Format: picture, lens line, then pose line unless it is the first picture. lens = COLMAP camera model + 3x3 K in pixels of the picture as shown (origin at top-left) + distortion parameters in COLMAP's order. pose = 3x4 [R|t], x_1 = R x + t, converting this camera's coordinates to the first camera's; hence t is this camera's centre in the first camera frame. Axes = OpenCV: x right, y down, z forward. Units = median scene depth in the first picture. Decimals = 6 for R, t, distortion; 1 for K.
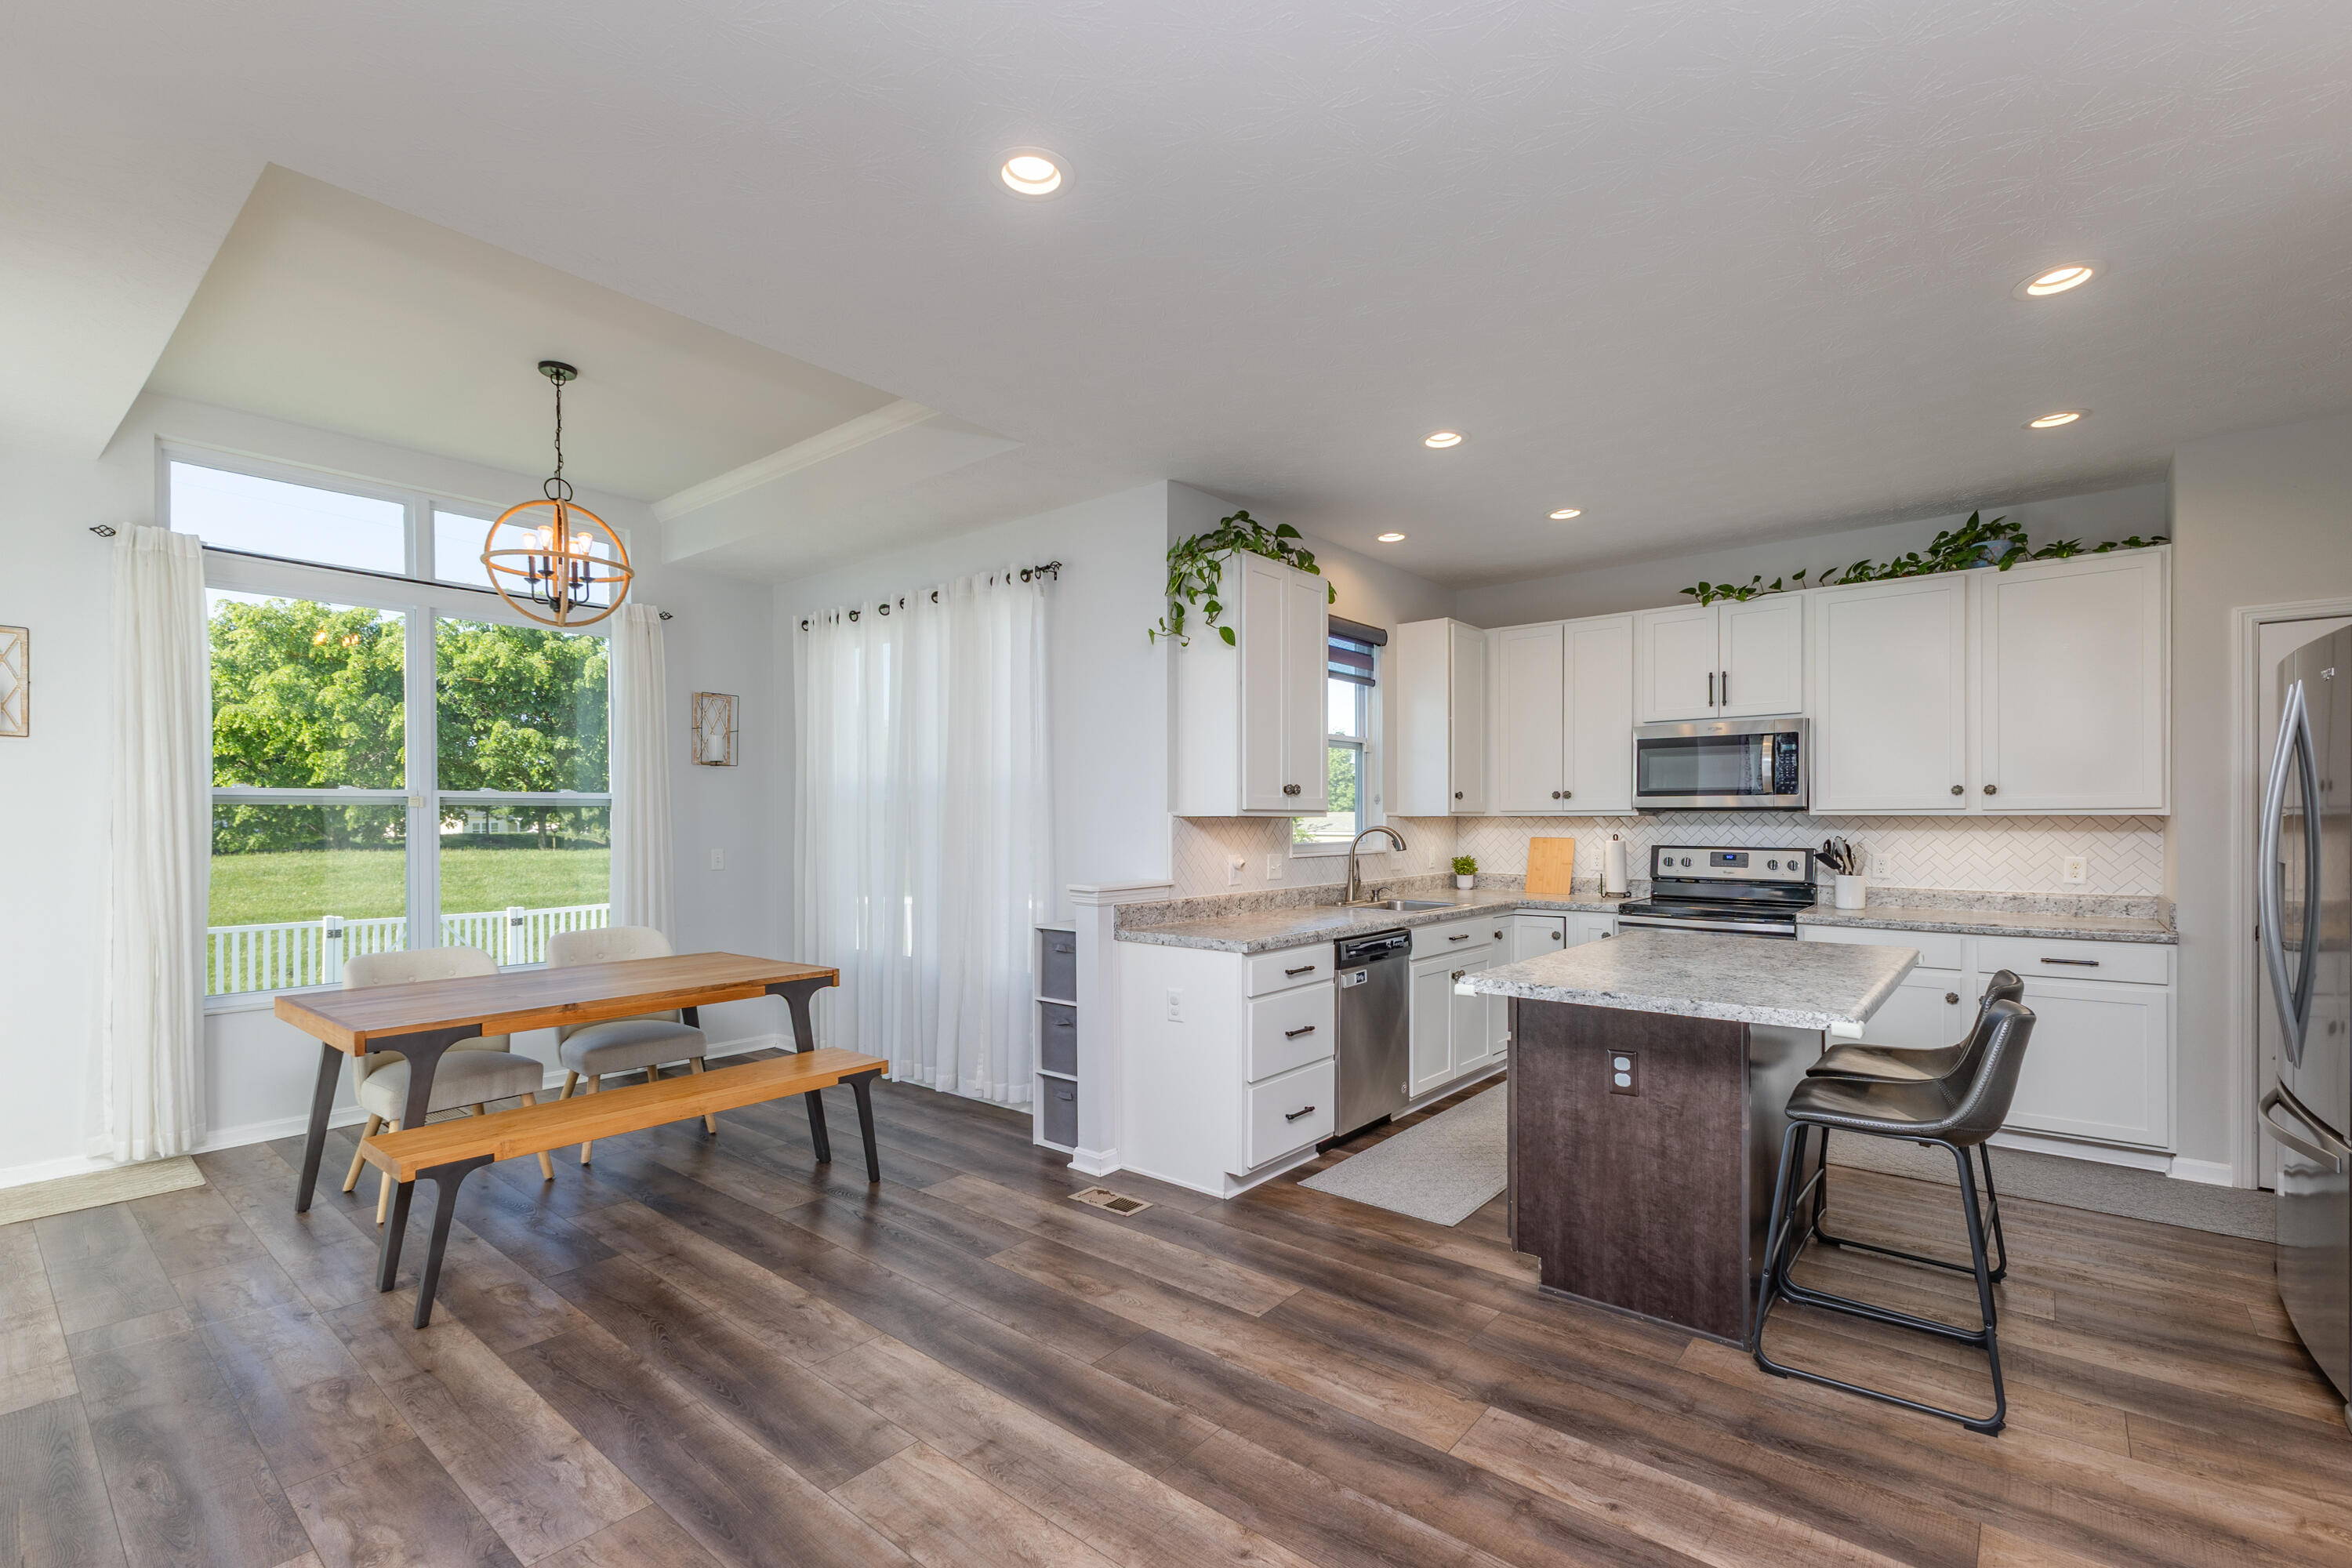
lens RADIAL K [[1032.2, 0, 1178.1], [0, 1032.2, 826.1], [0, 0, 1]] dist [0.007520, 0.000189]
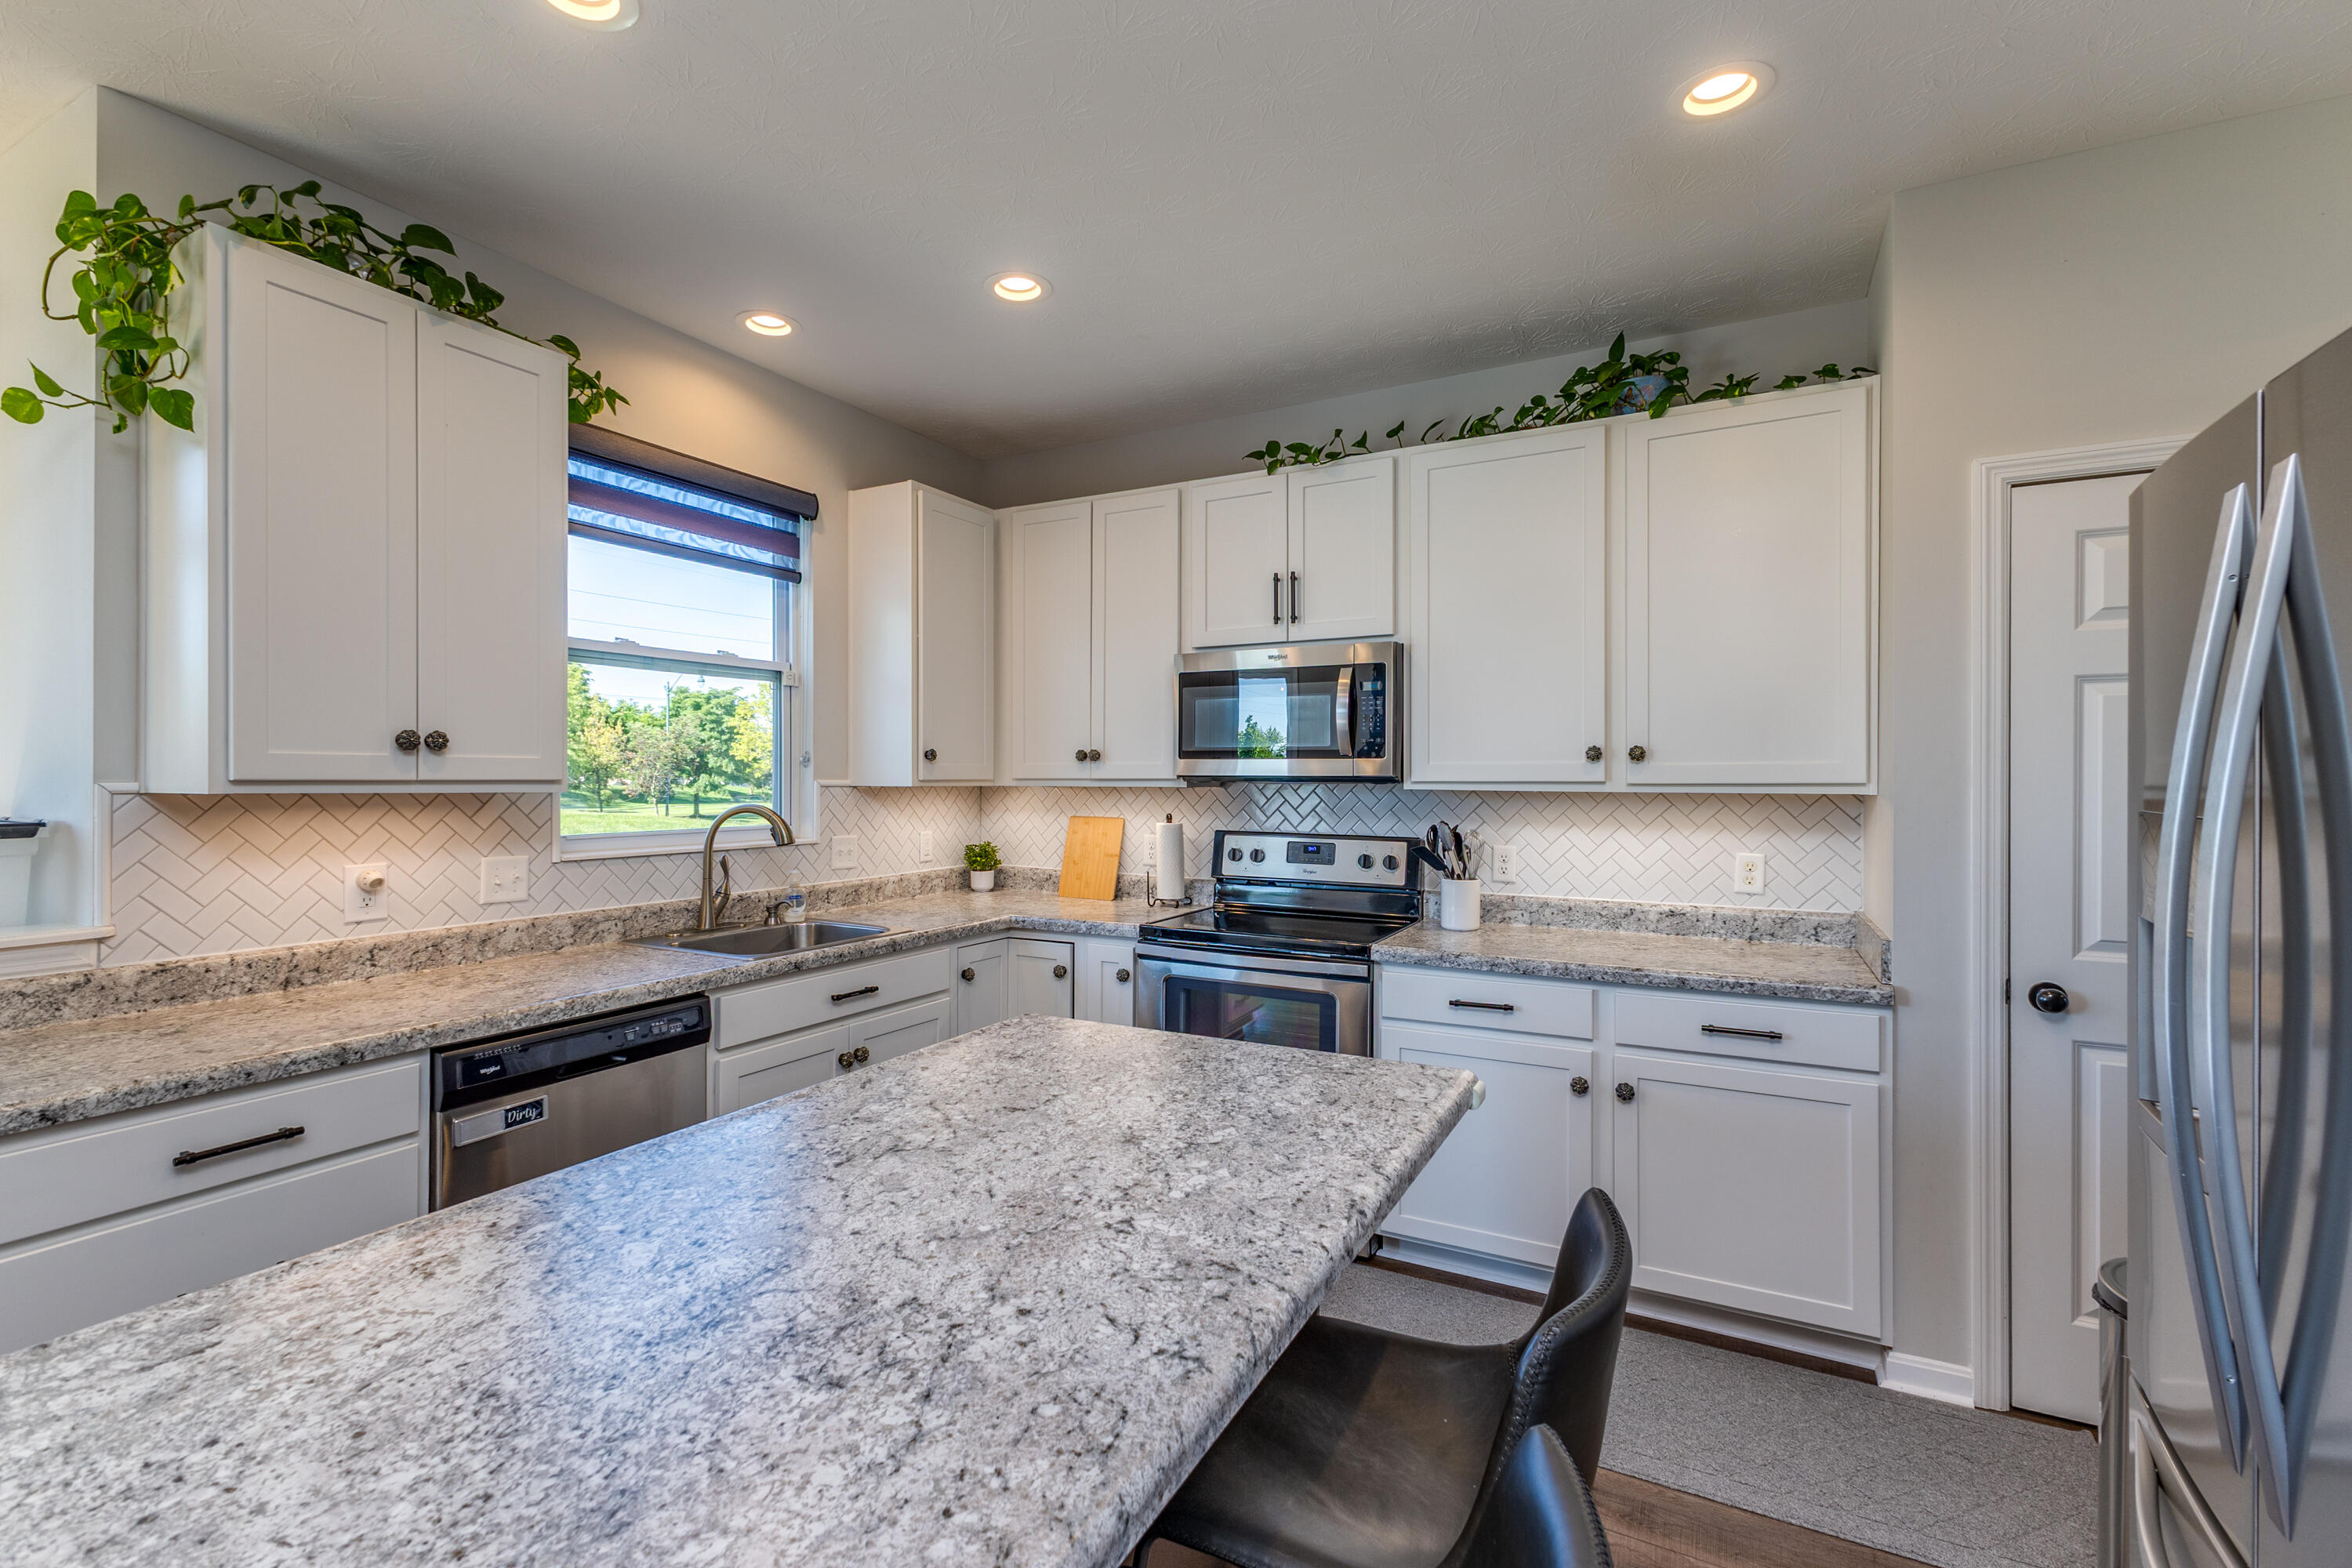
lens RADIAL K [[1036.6, 0, 1156.0], [0, 1036.6, 784.2], [0, 0, 1]] dist [0.003267, 0.000568]
pose [[0.981167, 0.003562, 0.193129, 0.321977], [-0.003530, 0.999994, -0.000512, -0.012921], [-0.193130, -0.000180, 0.981173, 0.374186]]
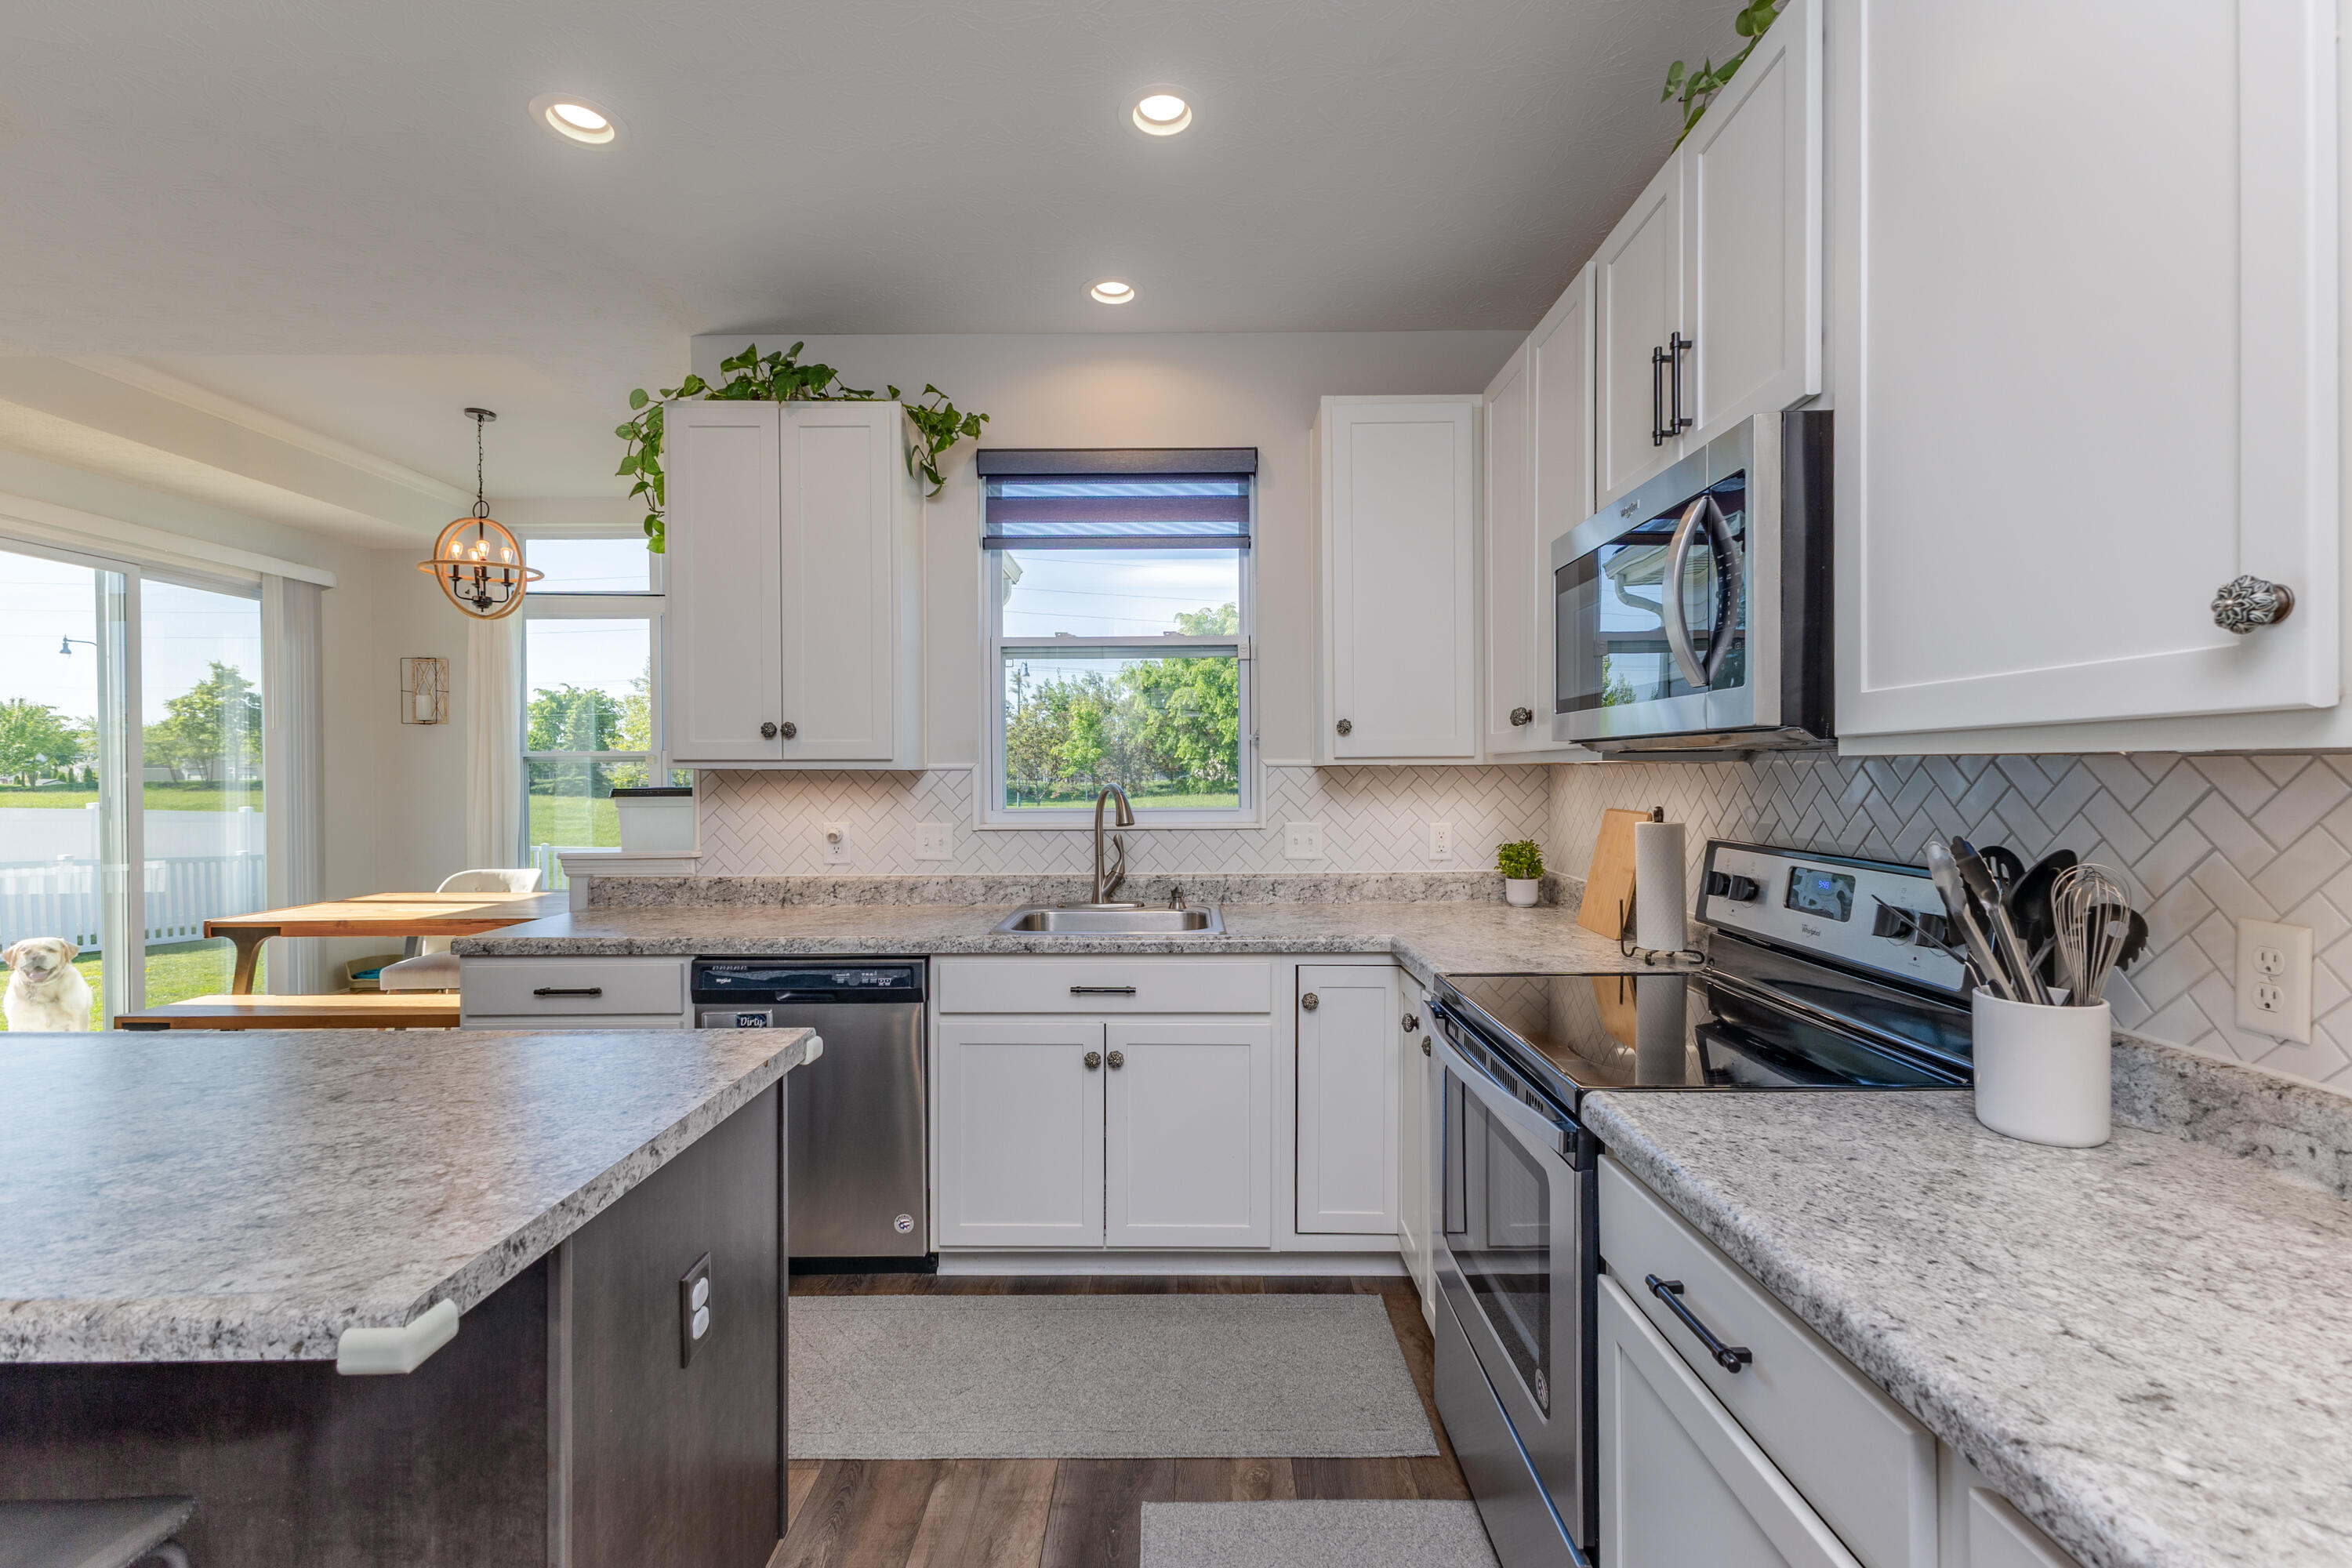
lens RADIAL K [[1009.5, 0, 1176.0], [0, 1009.5, 784.0], [0, 0, 1]] dist [0.000726, 0.000033]
pose [[0.642027, 0.008812, -0.766631, 0.693512], [-0.002780, 0.999954, 0.009166, -0.005512], [0.766677, -0.003754, 0.642022, 0.677570]]
